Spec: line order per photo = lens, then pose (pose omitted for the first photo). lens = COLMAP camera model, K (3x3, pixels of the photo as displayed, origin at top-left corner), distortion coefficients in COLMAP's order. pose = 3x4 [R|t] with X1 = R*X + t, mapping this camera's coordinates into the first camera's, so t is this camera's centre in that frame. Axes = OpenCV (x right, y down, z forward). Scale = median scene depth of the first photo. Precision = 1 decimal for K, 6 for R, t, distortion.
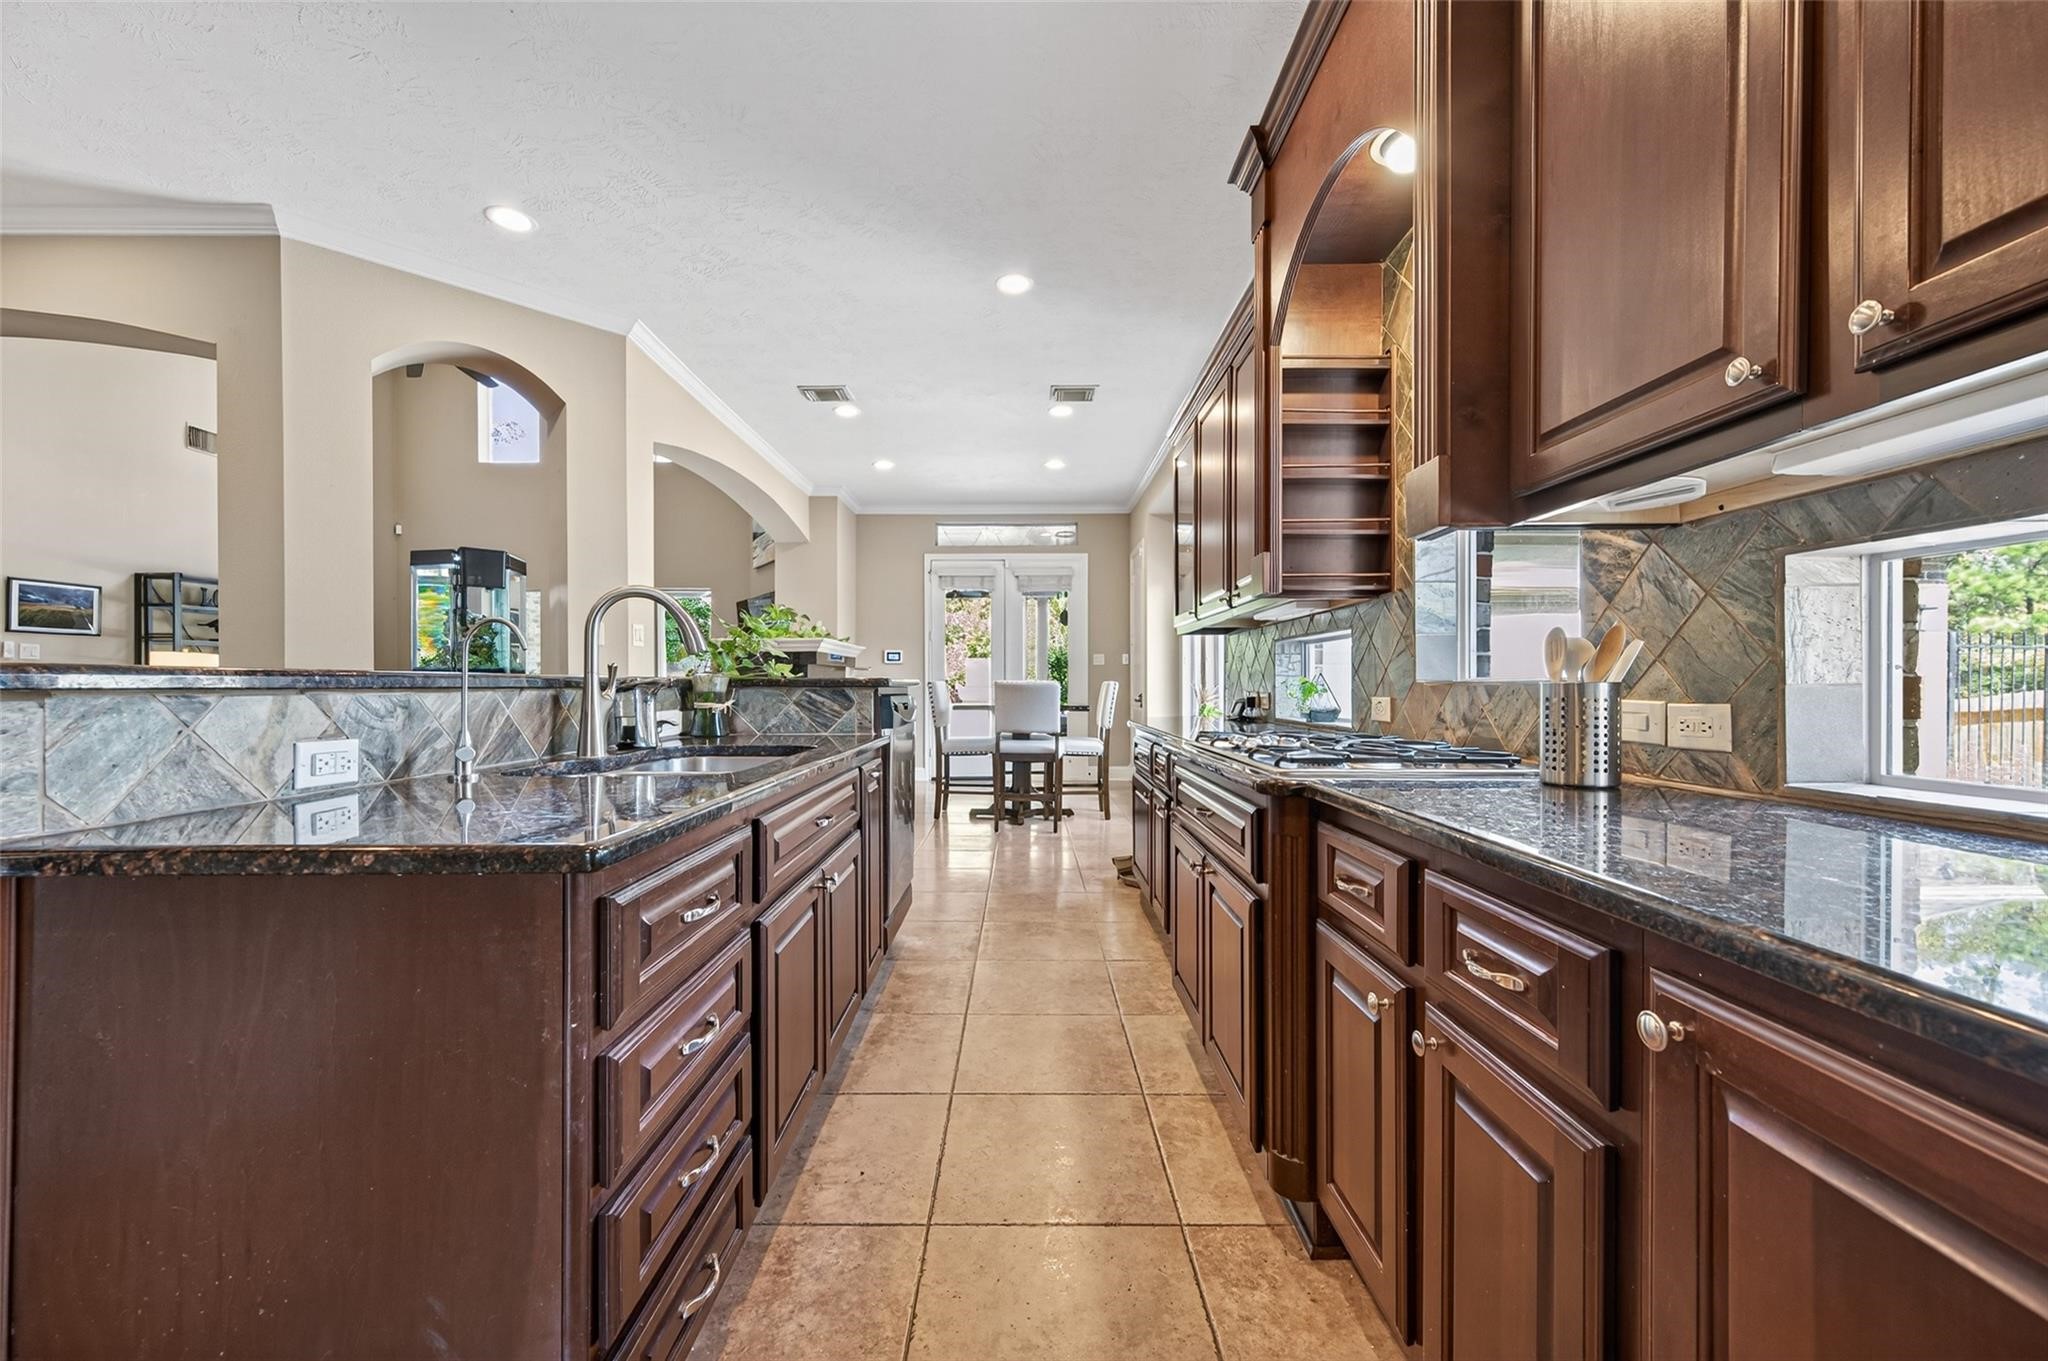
lens RADIAL K [[800.6, 0, 1024.8], [0, 800.6, 683.1], [0, 0, 1]] dist [0.001620, 0.000262]
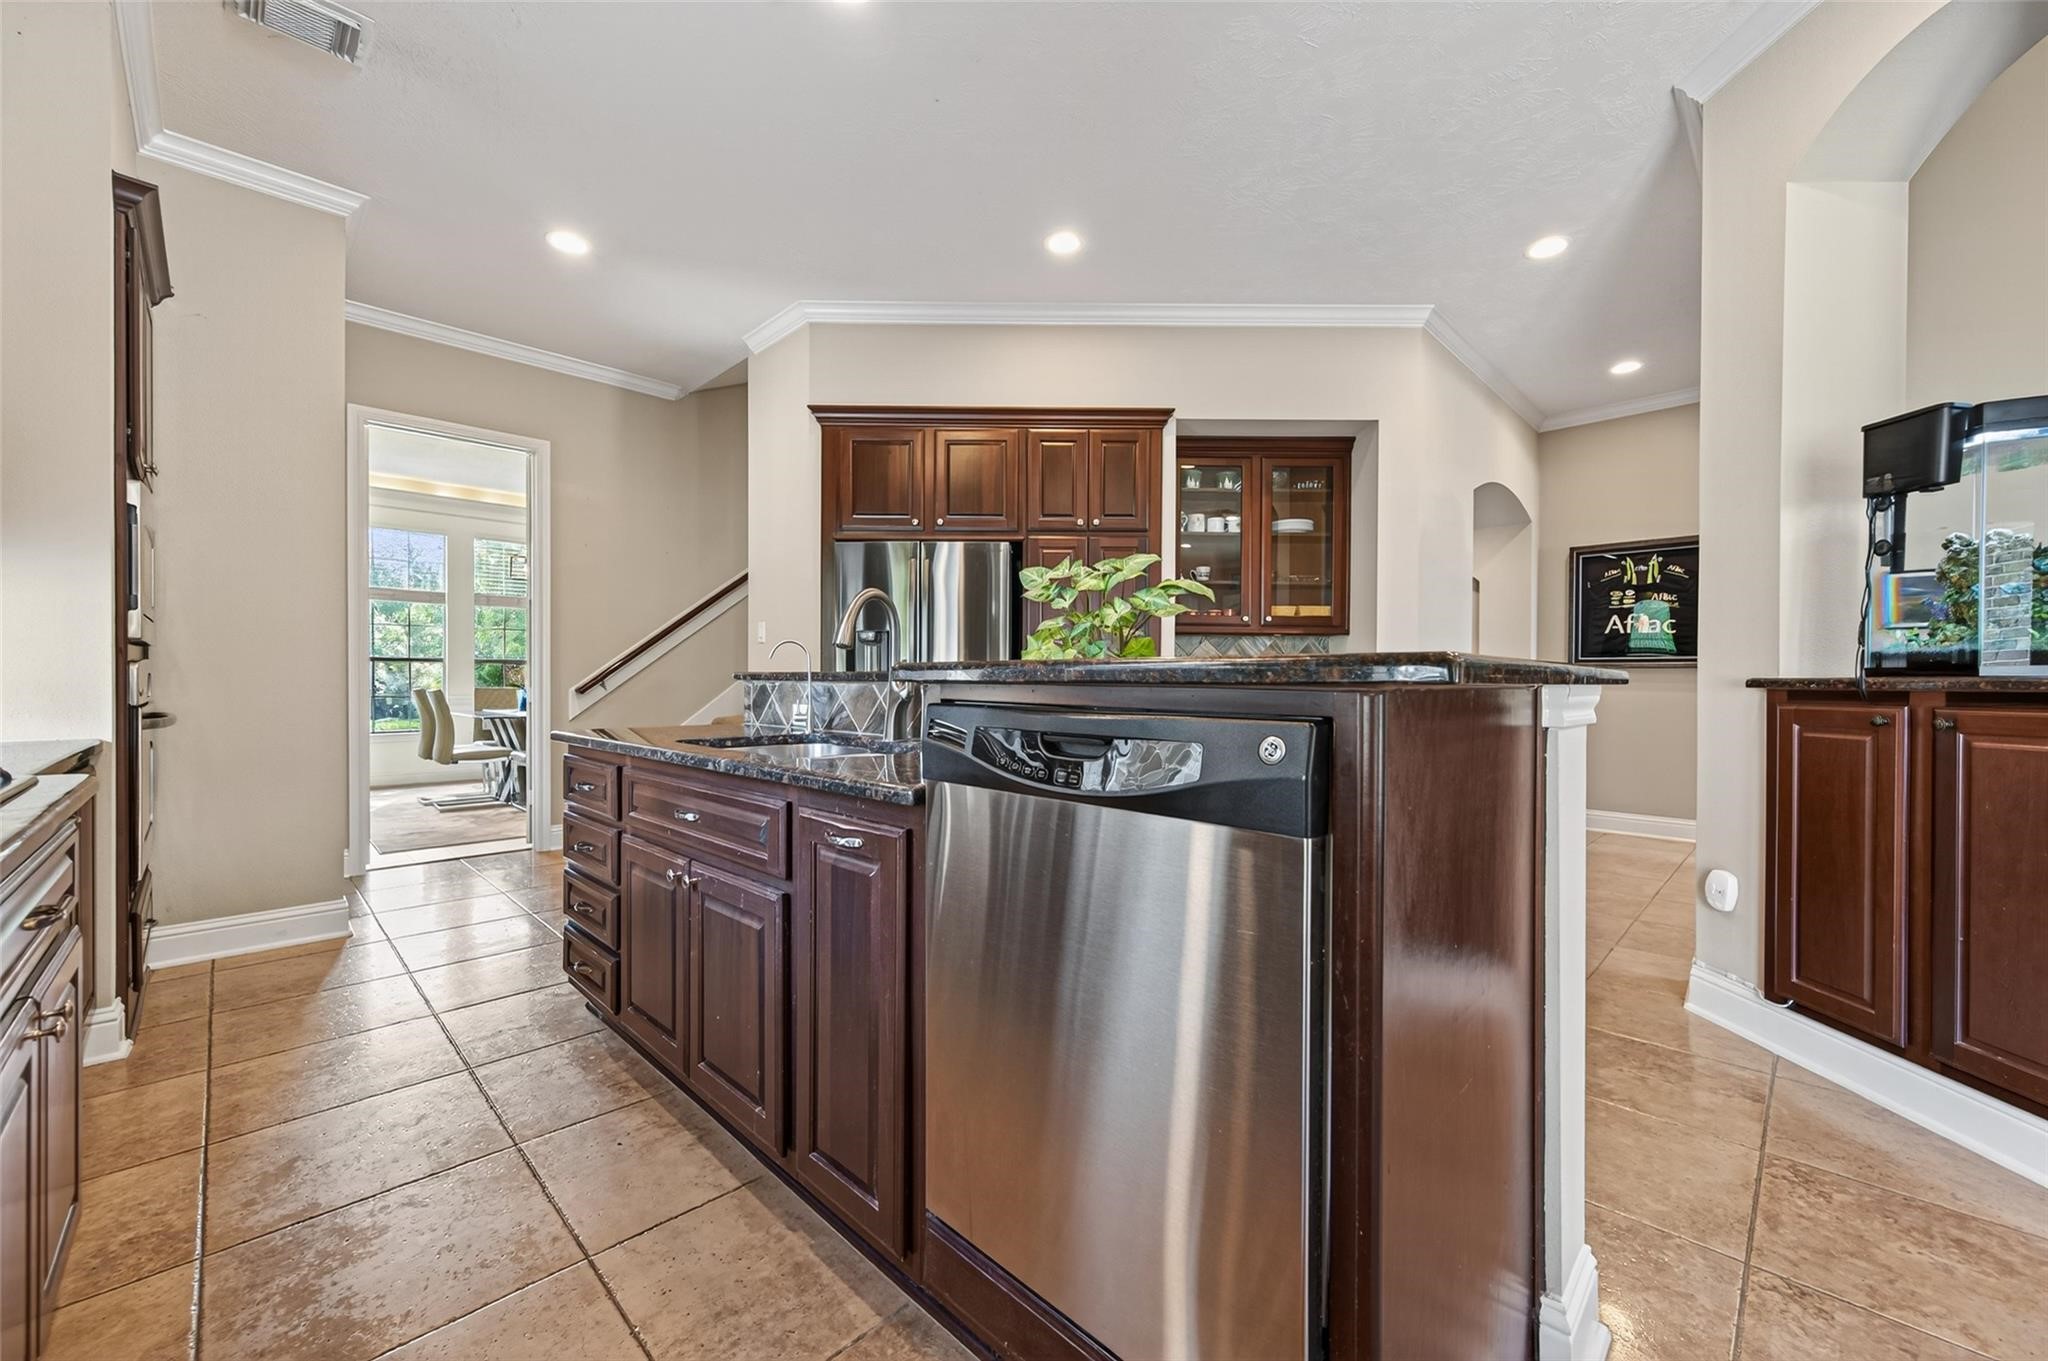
lens RADIAL K [[800.6, 0, 1024.6], [0, 800.6, 685.1], [0, 0, 1]] dist [0.001620, 0.000262]
pose [[-0.708053, 0.001874, -0.706157, 0.159922], [-0.003728, 0.999973, 0.006391, 0.003339], [0.706150, 0.007158, -0.708026, 2.103411]]
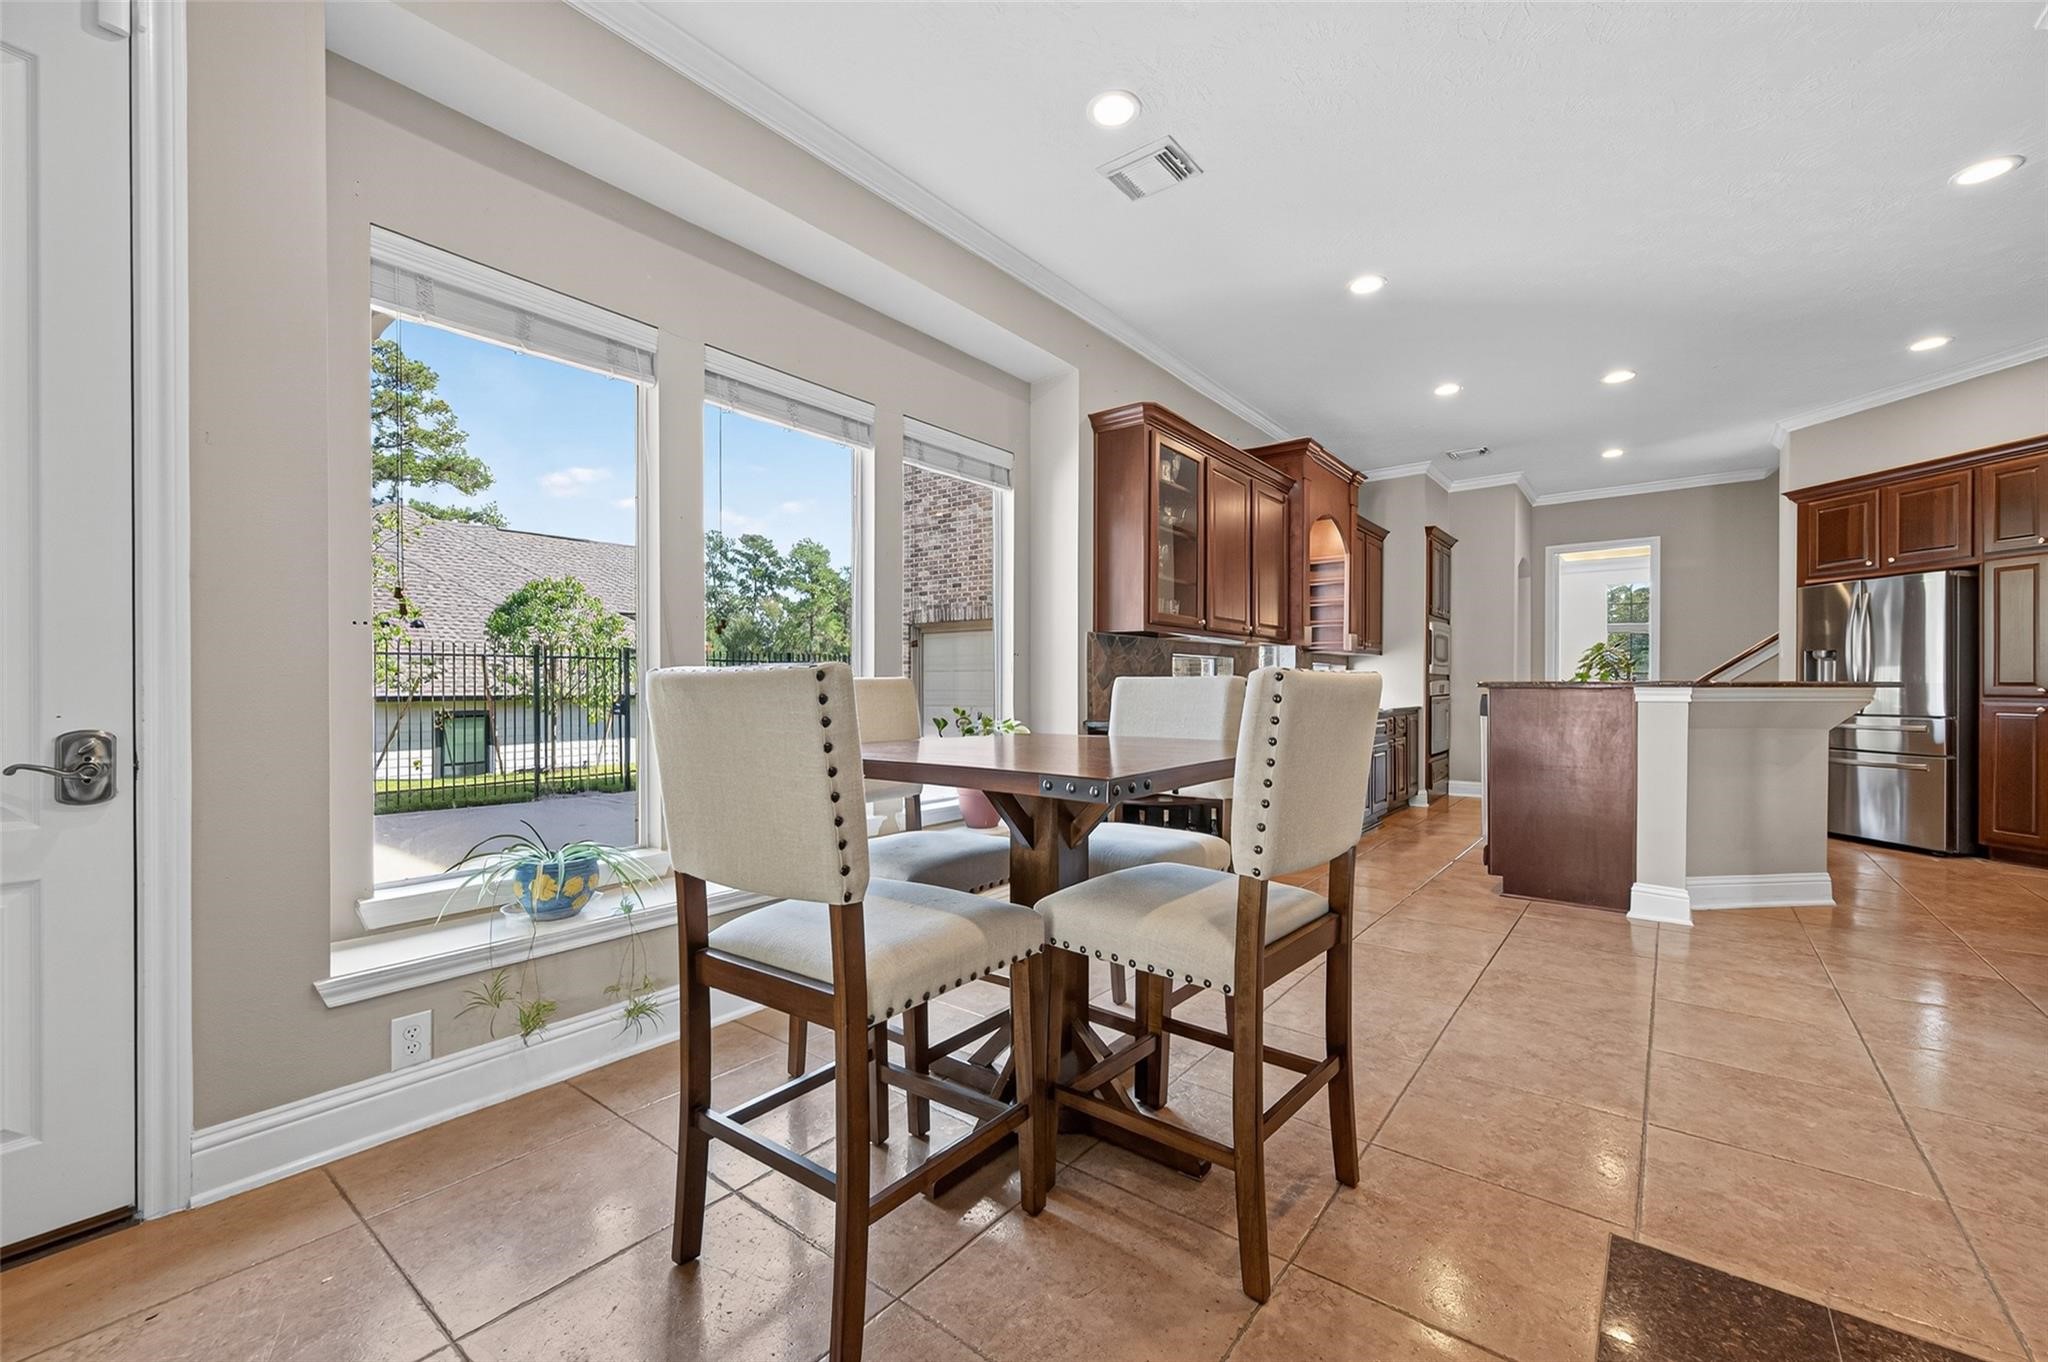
lens RADIAL K [[800.6, 0, 1026.9], [0, 800.6, 691.6], [0, 0, 1]] dist [0.001620, 0.000262]
pose [[-0.781192, -0.000087, 0.624291, -0.397671], [0.001822, 0.999995, 0.002419, 0.012118], [-0.624288, 0.003027, -0.781188, 3.776085]]
